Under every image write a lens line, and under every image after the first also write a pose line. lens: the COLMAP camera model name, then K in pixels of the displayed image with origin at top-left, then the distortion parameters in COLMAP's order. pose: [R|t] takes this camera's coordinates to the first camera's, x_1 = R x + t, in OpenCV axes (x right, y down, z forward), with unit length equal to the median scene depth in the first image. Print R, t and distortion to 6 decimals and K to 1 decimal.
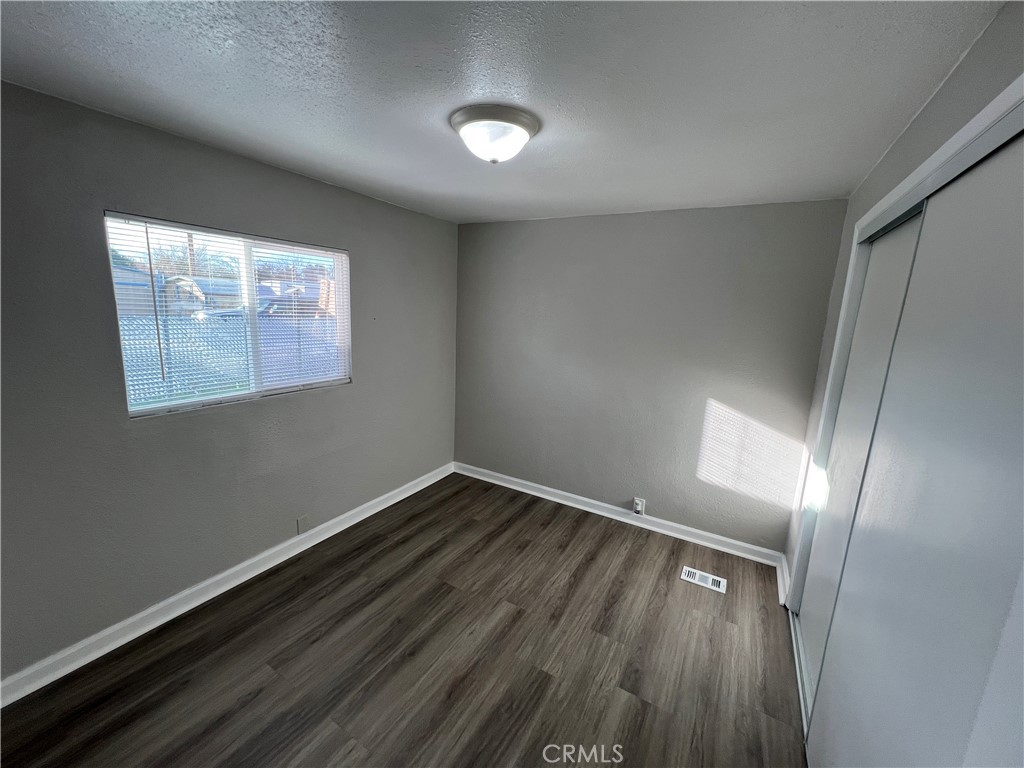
lens RADIAL K [[408.2, 0, 513.4], [0, 408.2, 384.7], [0, 0, 1]] dist [-0.000651, 0.000140]
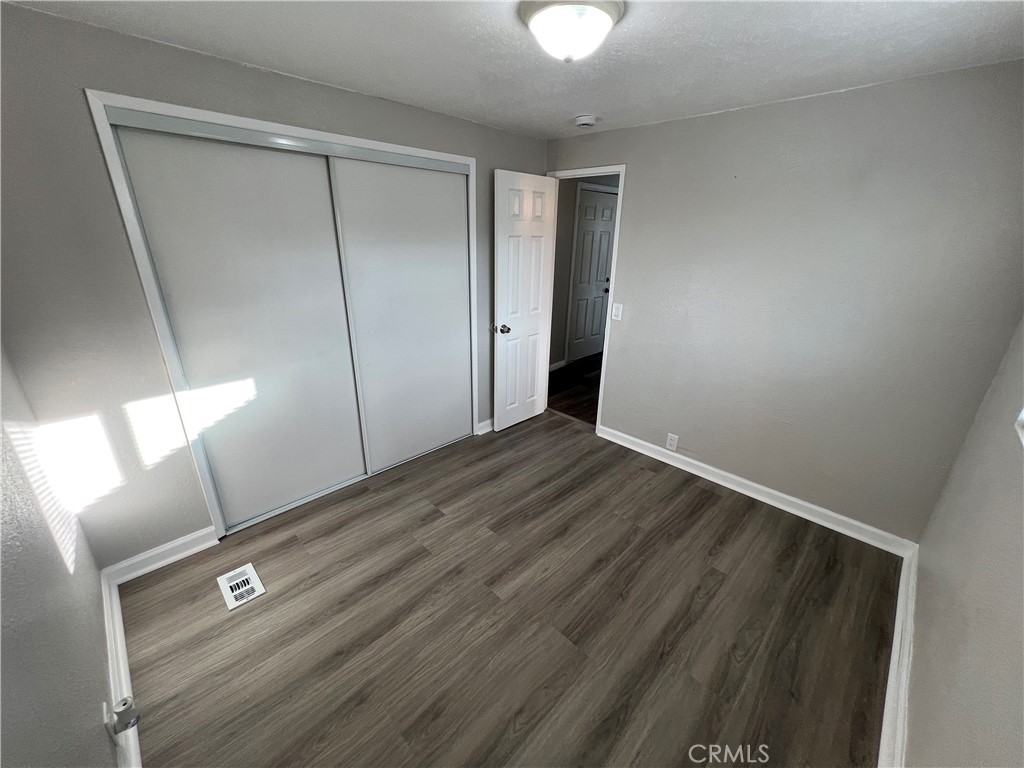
lens RADIAL K [[408.2, 0, 513.4], [0, 408.2, 384.7], [0, 0, 1]] dist [-0.000651, 0.000140]
pose [[-0.964551, -0.148692, 0.218019, -0.166356], [-0.013644, 0.853147, 0.521493, -0.298605], [-0.263543, 0.500032, -0.824932, 1.528464]]
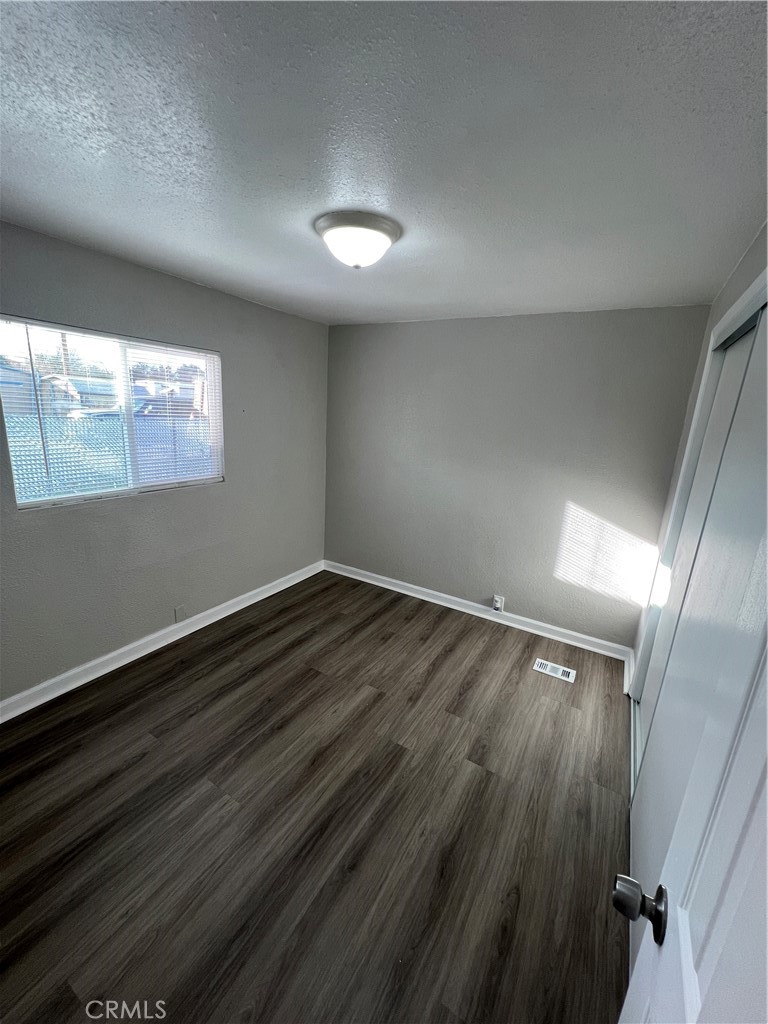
lens RADIAL K [[408.2, 0, 383.5], [0, 408.2, 513.9], [0, 0, 1]] dist [-0.000651, 0.000140]
pose [[0.999832, 0.014524, -0.011152, 0.029598], [-0.013821, 0.998059, 0.060717, 0.011851], [0.012012, -0.060553, 0.998093, -0.053134]]
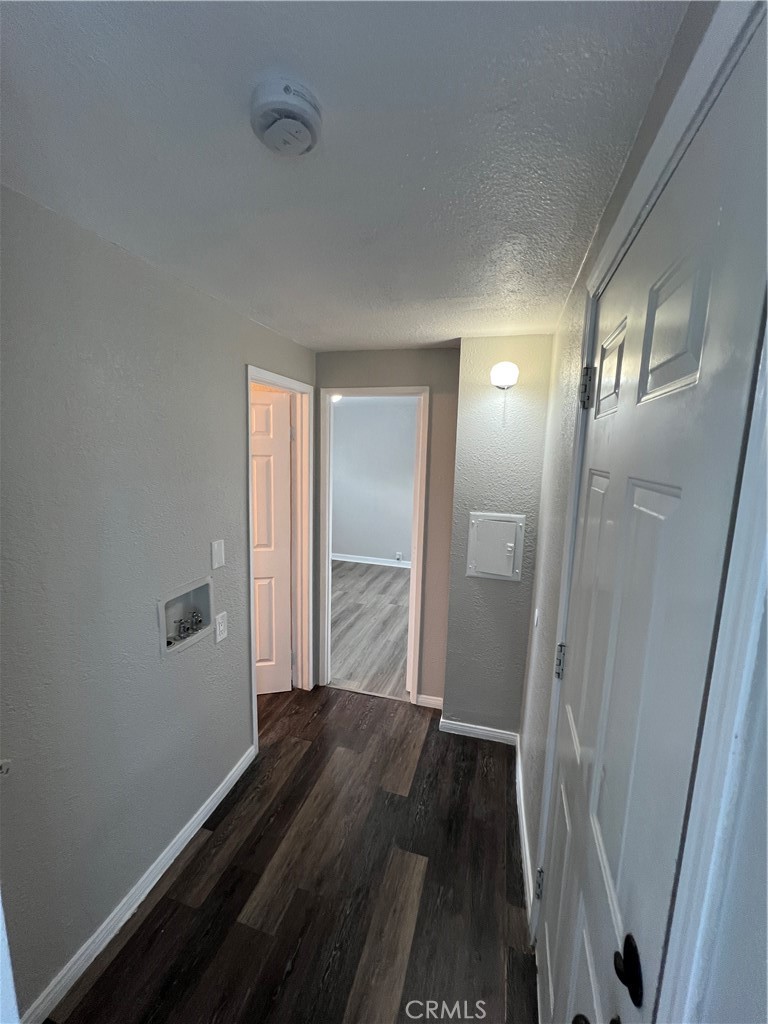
lens RADIAL K [[408.2, 0, 383.5], [0, 408.2, 513.9], [0, 0, 1]] dist [-0.000651, 0.000140]
pose [[0.972648, -0.056052, 0.225418, -0.259708], [0.061706, 0.997930, -0.018110, 0.185445], [-0.223937, 0.031524, 0.974094, -1.216231]]
